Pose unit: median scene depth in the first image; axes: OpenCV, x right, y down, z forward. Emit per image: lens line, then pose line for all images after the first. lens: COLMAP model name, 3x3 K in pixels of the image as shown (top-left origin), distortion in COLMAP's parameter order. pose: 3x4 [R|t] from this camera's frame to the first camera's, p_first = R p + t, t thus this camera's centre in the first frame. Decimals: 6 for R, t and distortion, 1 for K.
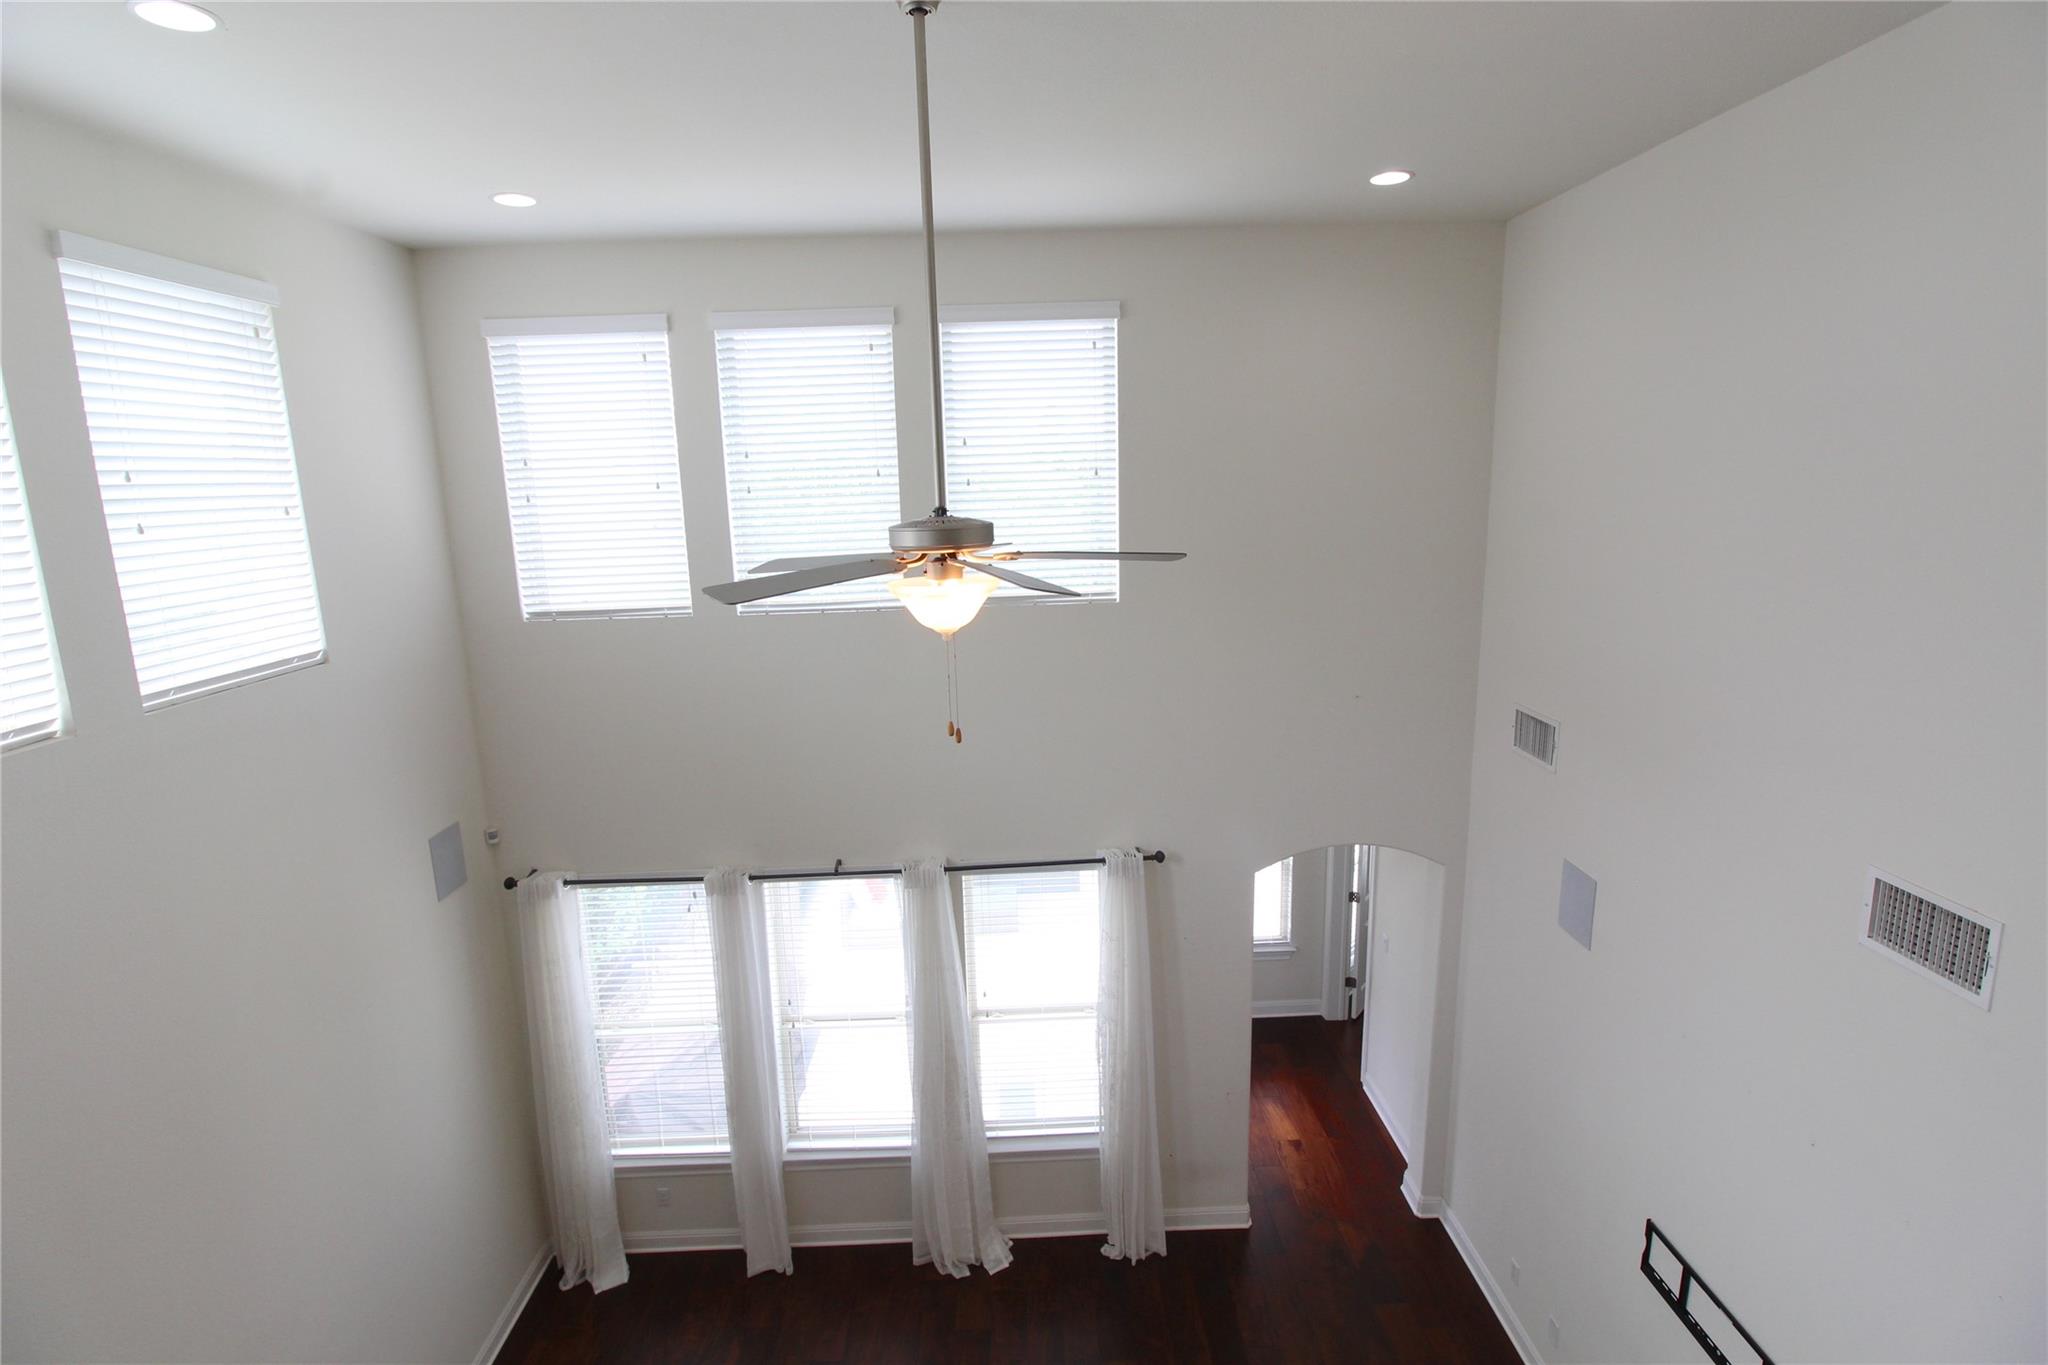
lens RADIAL K [[945.3, 0, 1028.8], [0, 945.3, 652.9], [0, 0, 1]] dist [0.000073, -0.012069]
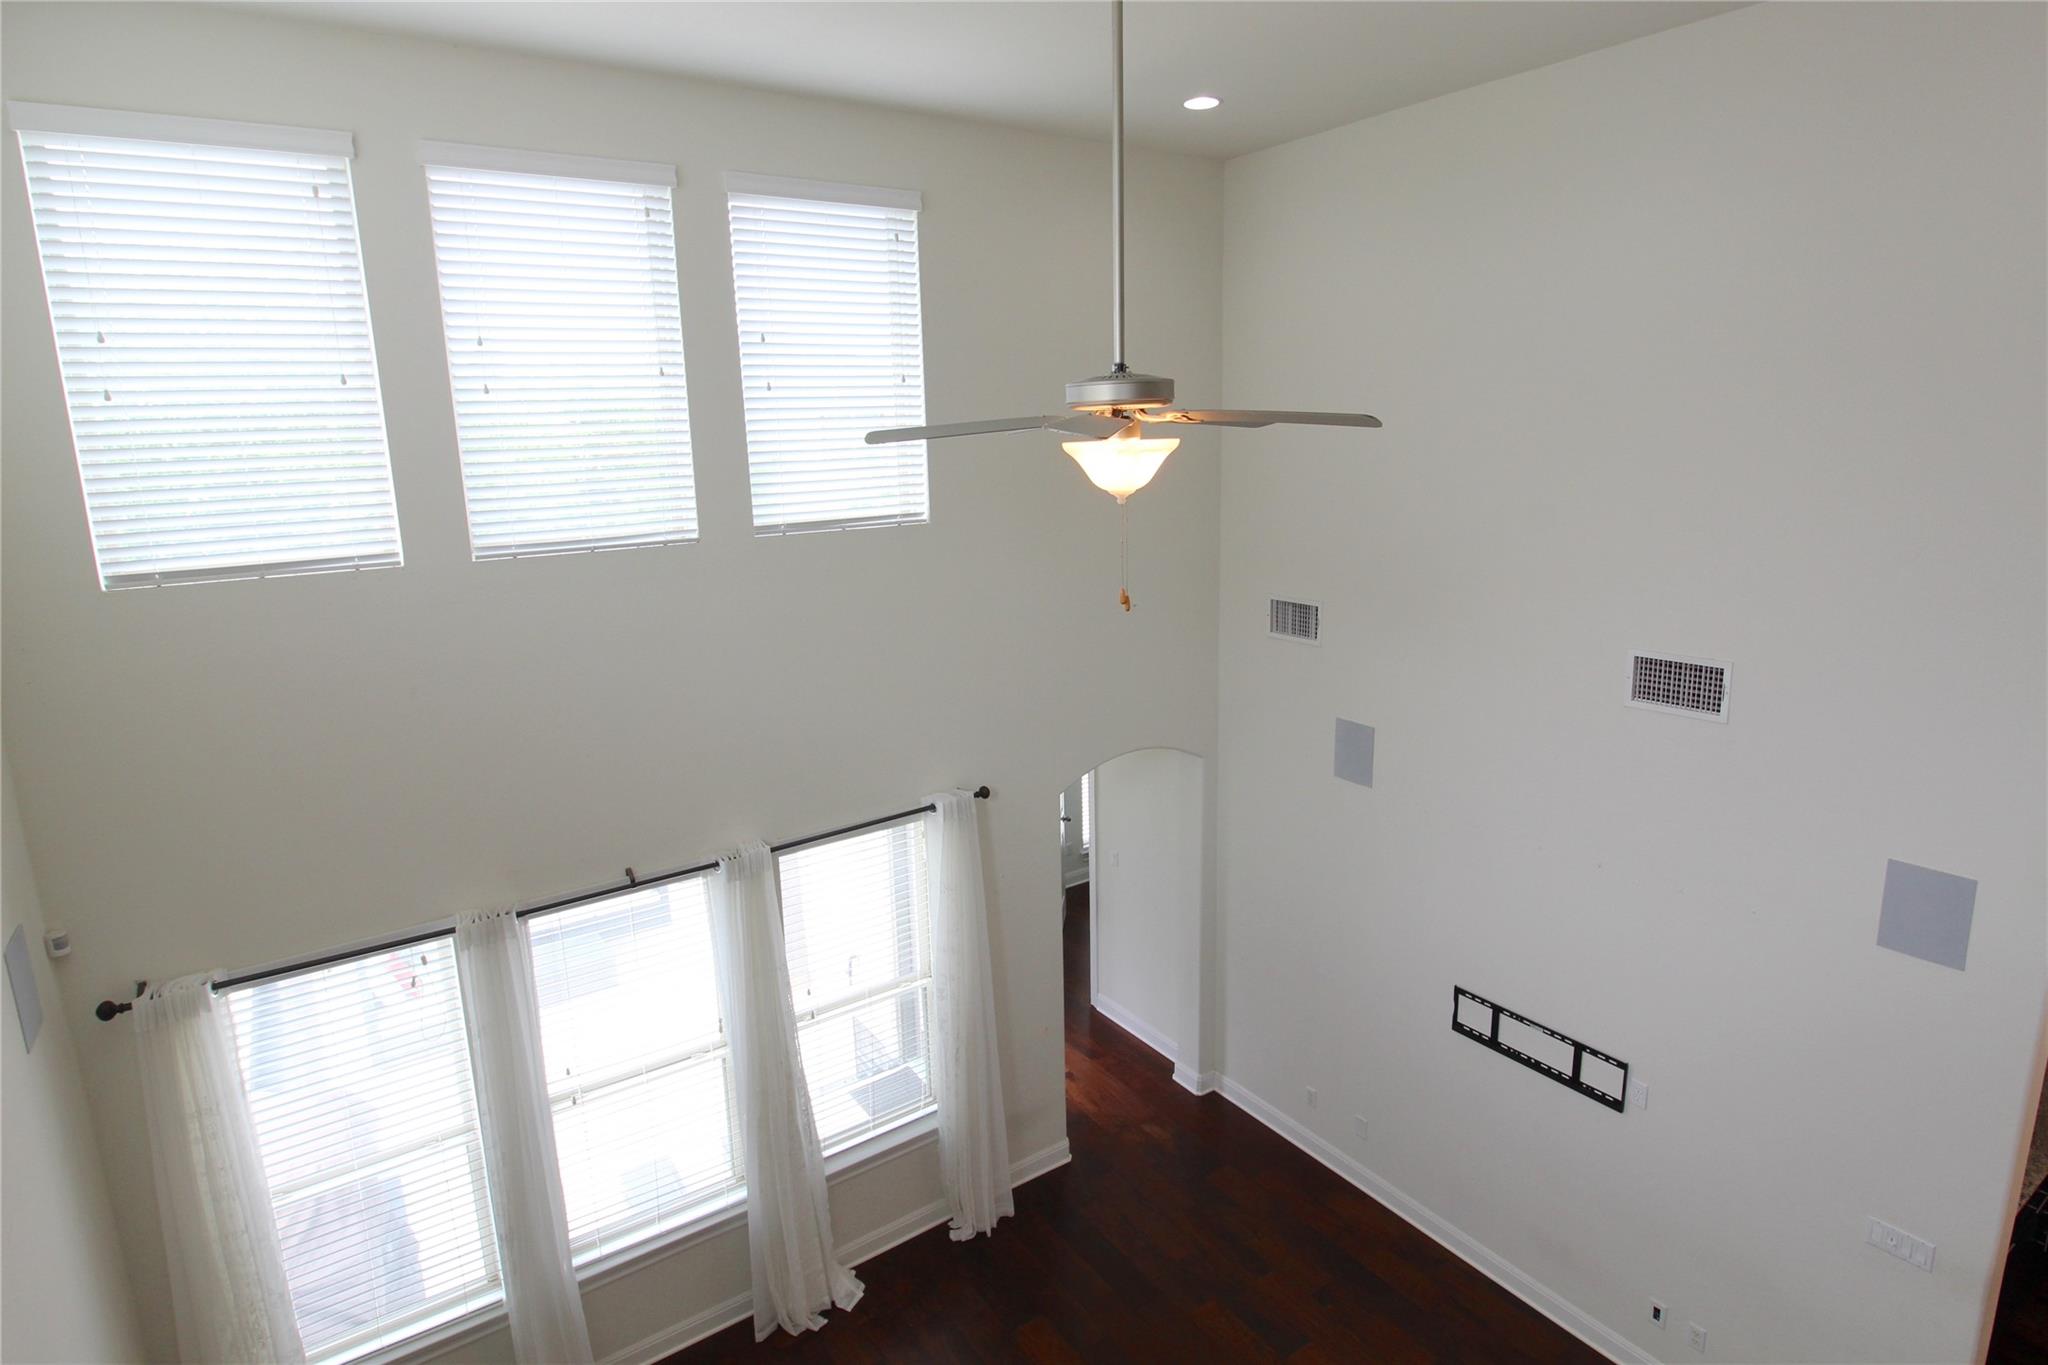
lens RADIAL K [[1086.2, 0, 1022.7], [0, 1086.2, 651.5], [0, 0, 1]] dist [0.012432, -0.017507]
pose [[0.840983, -0.104230, 0.530927, -0.392925], [0.104288, 0.994096, 0.029966, 0.047476], [-0.530916, 0.030169, 0.846887, 0.056221]]
